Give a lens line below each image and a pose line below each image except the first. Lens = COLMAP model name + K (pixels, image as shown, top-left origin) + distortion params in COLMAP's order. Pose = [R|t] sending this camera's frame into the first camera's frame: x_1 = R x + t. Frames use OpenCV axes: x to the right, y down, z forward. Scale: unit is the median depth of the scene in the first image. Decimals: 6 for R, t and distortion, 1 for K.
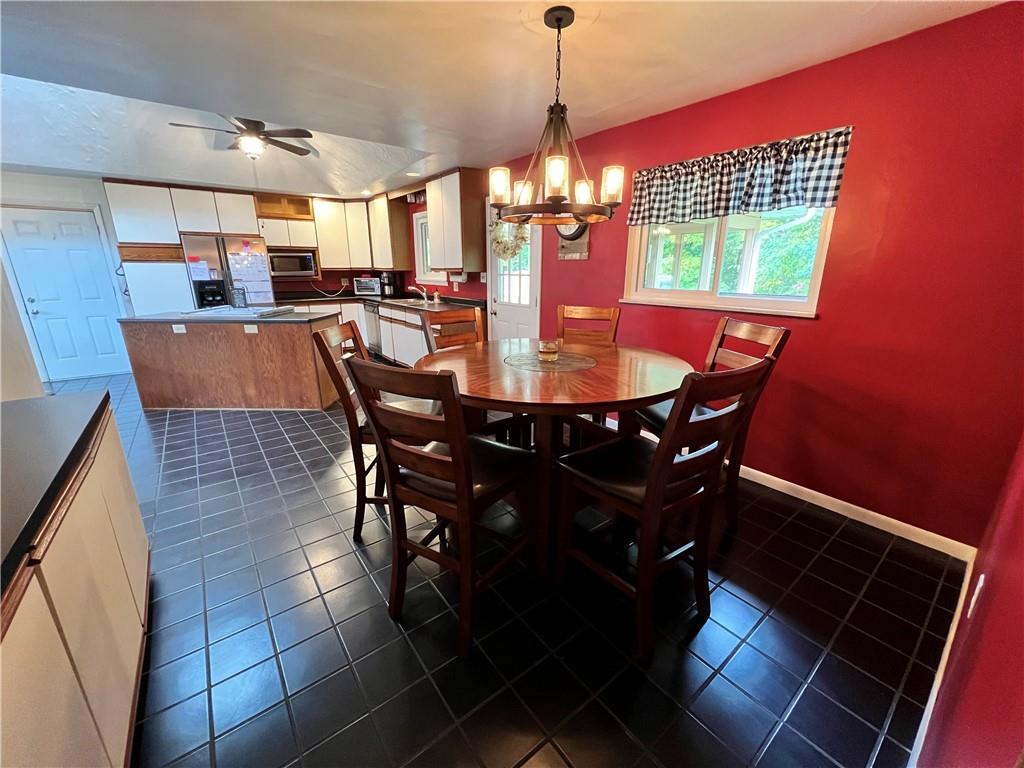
lens RADIAL K [[412.6, 0, 510.4], [0, 412.6, 385.0], [0, 0, 1]] dist [0.002337, 0.000212]
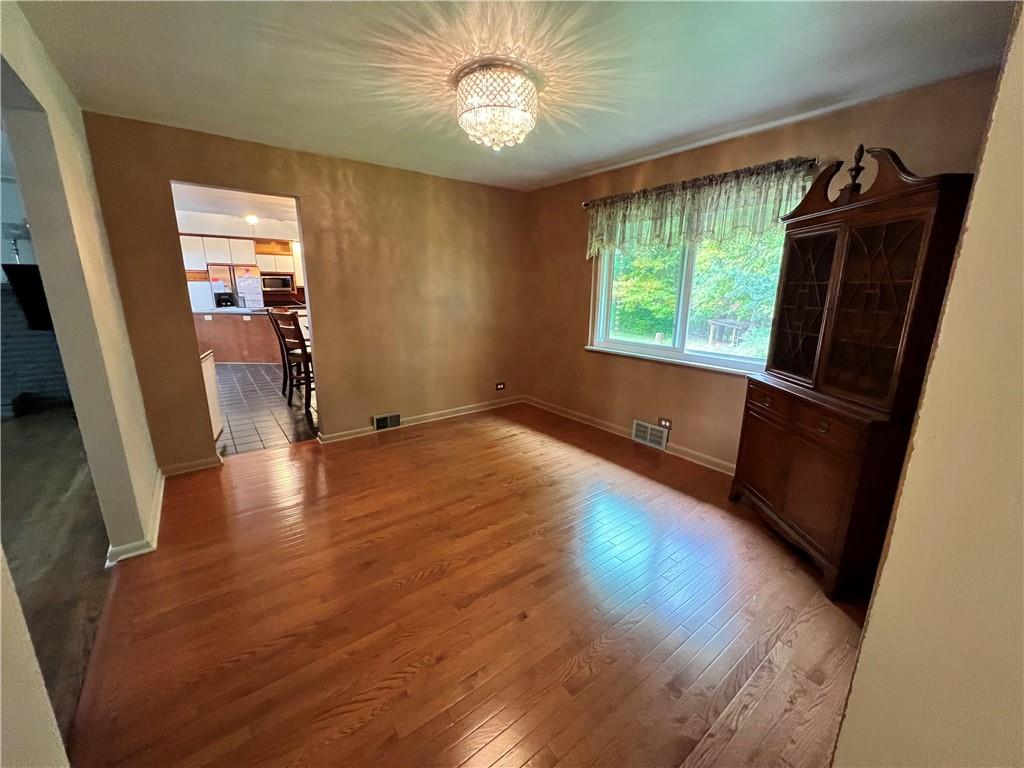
lens RADIAL K [[412.6, 0, 511.4], [0, 412.6, 385.8], [0, 0, 1]] dist [0.002337, 0.000212]
pose [[0.999926, 0.011254, -0.004681, 0.423603], [-0.011449, 0.998968, -0.043942, 0.175217], [0.004182, 0.043992, 0.999023, -0.616933]]
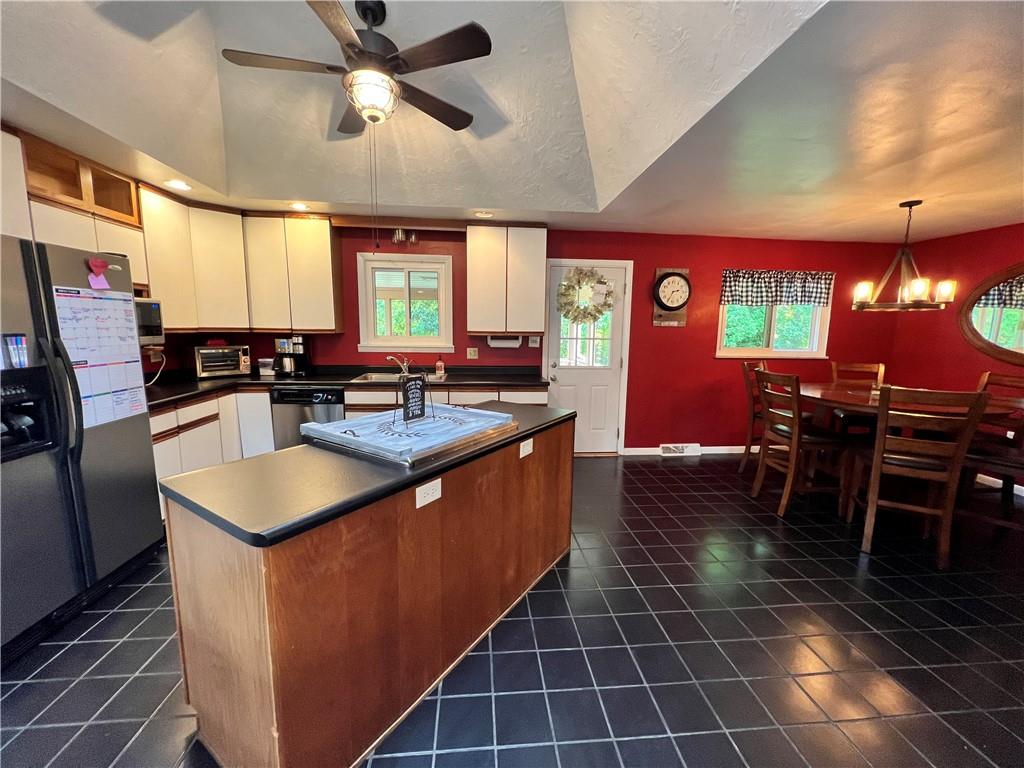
lens RADIAL K [[412.6, 0, 511.6], [0, 412.6, 387.4], [0, 0, 1]] dist [0.002337, 0.000212]
pose [[0.529621, -0.115673, 0.840310, -0.805133], [0.220179, 0.975449, -0.004497, -0.158669], [-0.819160, 0.187400, 0.542087, 0.531912]]
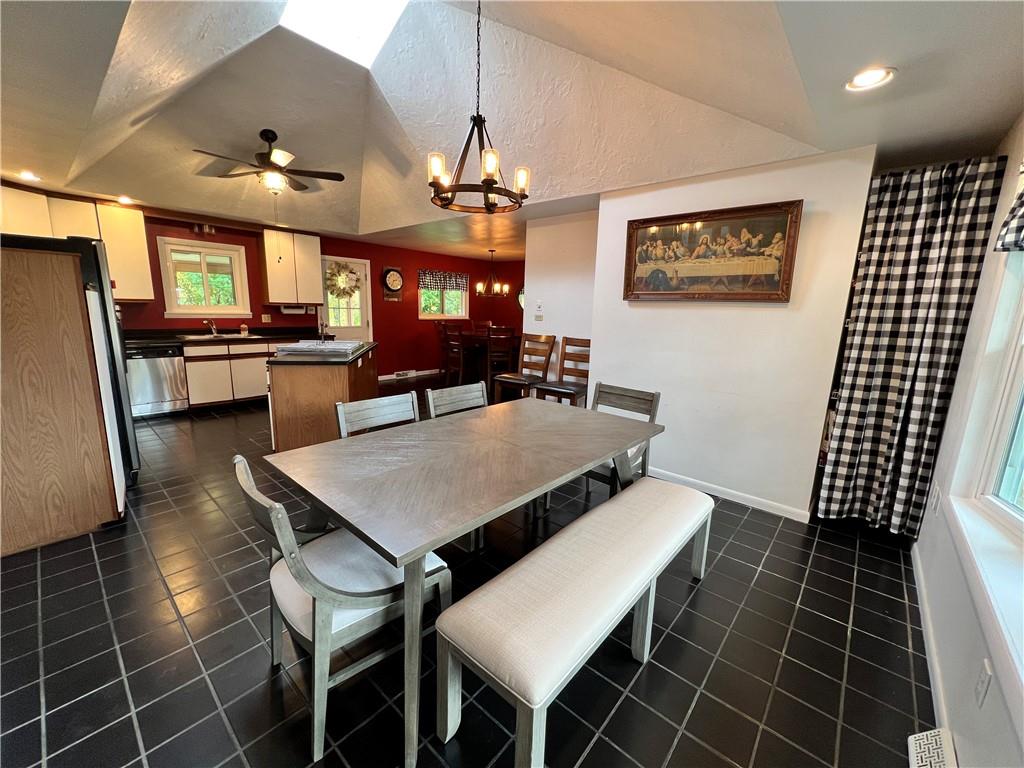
lens RADIAL K [[412.6, 0, 510.7], [0, 412.6, 386.2], [0, 0, 1]] dist [0.002337, 0.000212]
pose [[-0.193705, -0.190718, 0.962344, -1.426087], [0.241833, 0.941371, 0.235239, -0.174356], [-0.950787, 0.278293, -0.136226, 0.593454]]
